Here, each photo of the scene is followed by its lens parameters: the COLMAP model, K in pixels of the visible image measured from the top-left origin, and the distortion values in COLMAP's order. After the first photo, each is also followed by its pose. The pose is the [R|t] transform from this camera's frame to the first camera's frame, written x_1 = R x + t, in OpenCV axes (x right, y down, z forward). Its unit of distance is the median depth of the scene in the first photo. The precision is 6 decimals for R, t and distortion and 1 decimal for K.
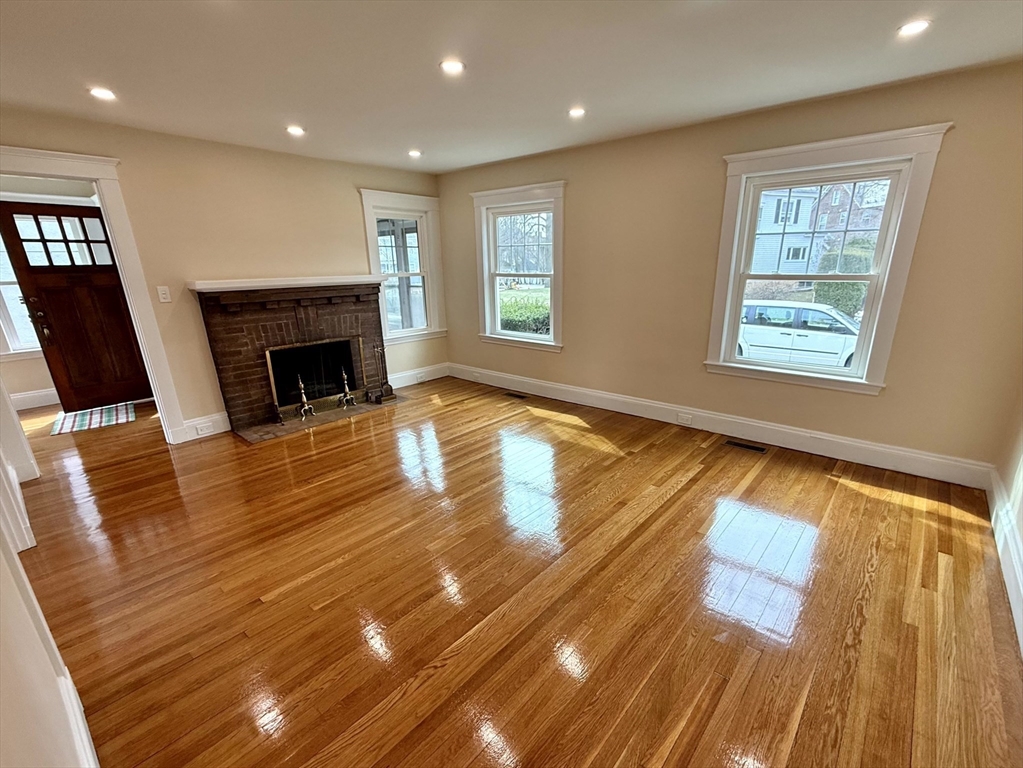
lens RADIAL K [[461.8, 0, 521.4], [0, 461.8, 418.6], [0, 0, 1]] dist [-0.003026, -0.000031]
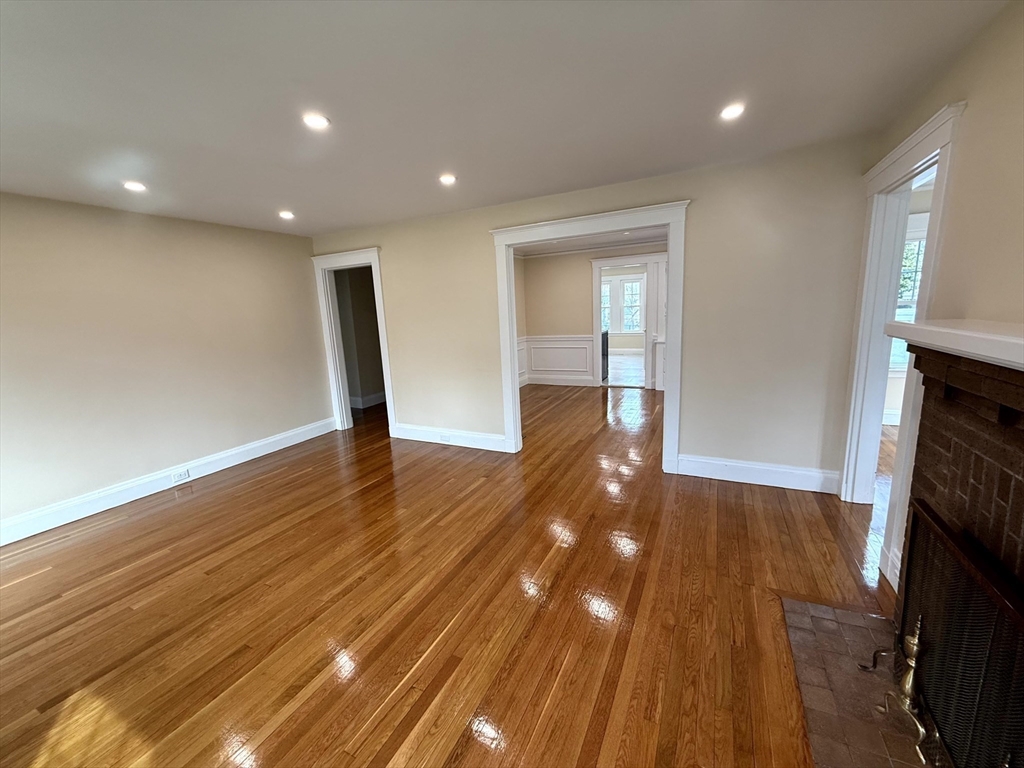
lens RADIAL K [[406.1, 0, 509.0], [0, 406.1, 381.9], [0, 0, 1]] dist [-0.001377, -0.000023]
pose [[-0.967474, 0.103521, -0.230821, -0.147485], [-0.021222, 0.876006, 0.481833, -0.371882], [0.252080, 0.471059, -0.845316, 1.084981]]
